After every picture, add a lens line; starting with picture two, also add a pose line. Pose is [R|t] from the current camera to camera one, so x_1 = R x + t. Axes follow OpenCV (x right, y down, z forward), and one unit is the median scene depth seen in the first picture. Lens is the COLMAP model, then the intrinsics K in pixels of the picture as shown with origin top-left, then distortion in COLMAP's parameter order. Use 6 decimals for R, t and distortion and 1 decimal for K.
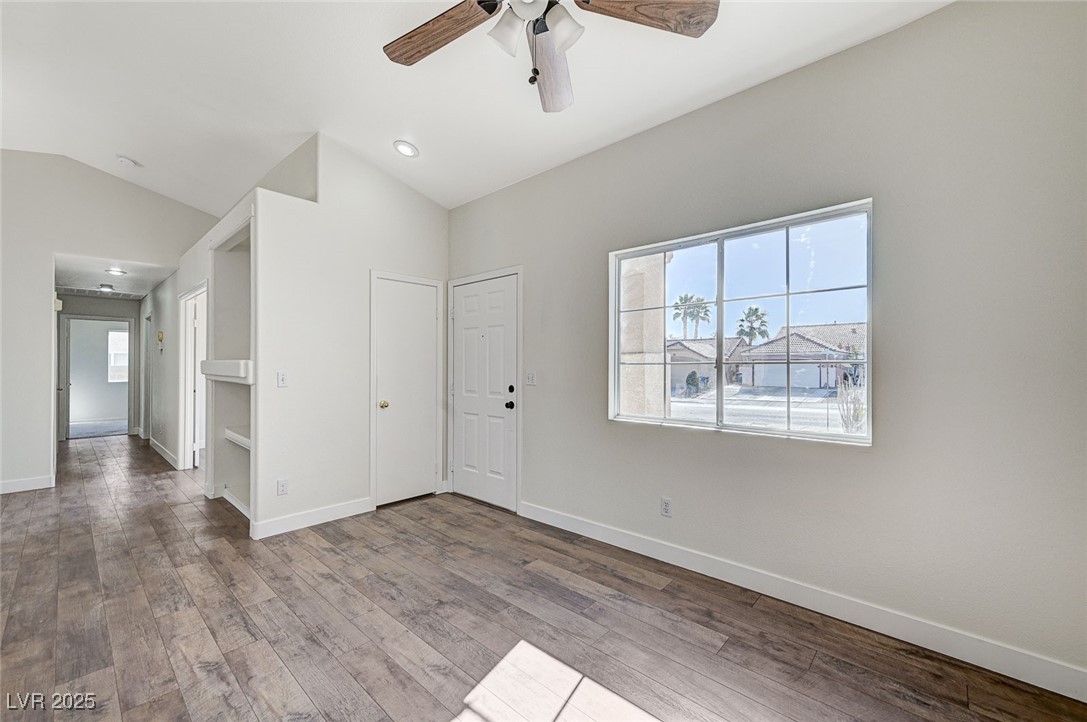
lens RADIAL K [[435.8, 0, 548.6], [0, 435.8, 363.2], [0, 0, 1]] dist [0.001013, 0.000300]
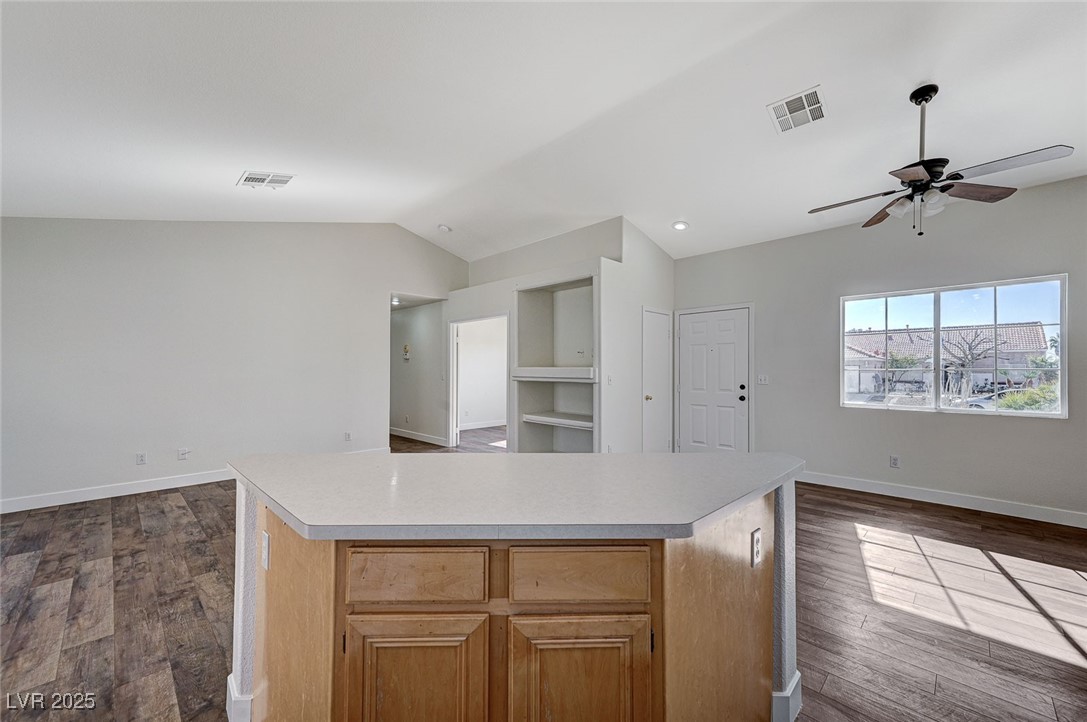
lens RADIAL K [[422.7, 0, 545.0], [0, 422.7, 368.6], [0, 0, 1]] dist [0.021393, 0.000219]
pose [[0.998792, 0.001113, -0.049129, -0.830142], [-0.001111, 0.999999, 0.000073, -0.002749], [0.049129, -0.000019, 0.998792, -0.549386]]
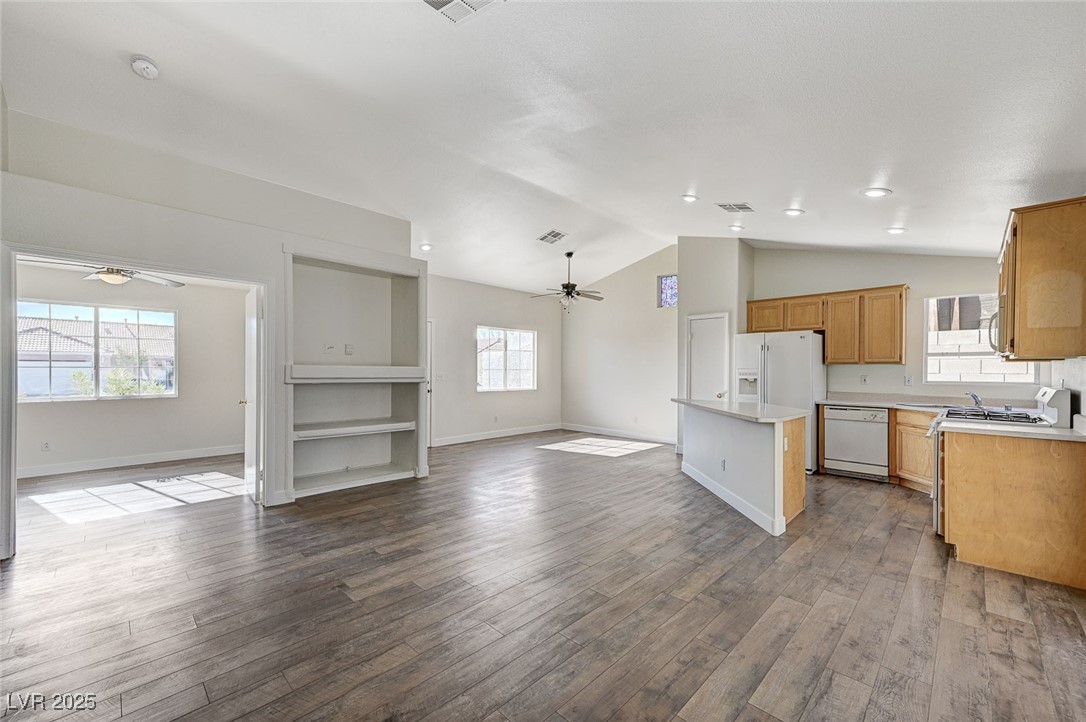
lens RADIAL K [[431.4, 0, 544.7], [0, 431.4, 371.3], [0, 0, 1]] dist [0.022693, 0.000459]
pose [[0.047173, -0.003122, 0.998882, -2.370268], [-0.007889, 0.999963, 0.003498, -0.001073], [-0.998856, -0.008045, 0.047146, 0.501424]]
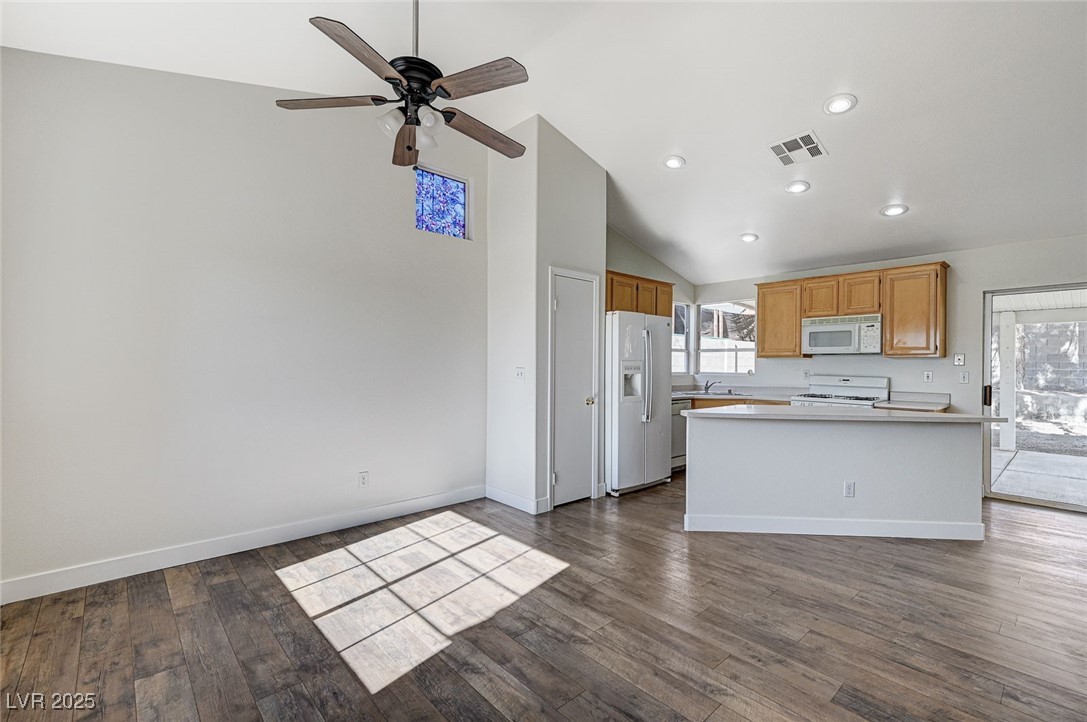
lens RADIAL K [[474.9, 0, 541.8], [0, 474.9, 366.1], [0, 0, 1]] dist [0.010157, 0.000205]
pose [[-0.994133, -0.010573, 0.107648, -0.308551], [-0.010696, 0.999943, -0.000573, 0.008550], [-0.107636, -0.001721, -0.994189, 1.230035]]
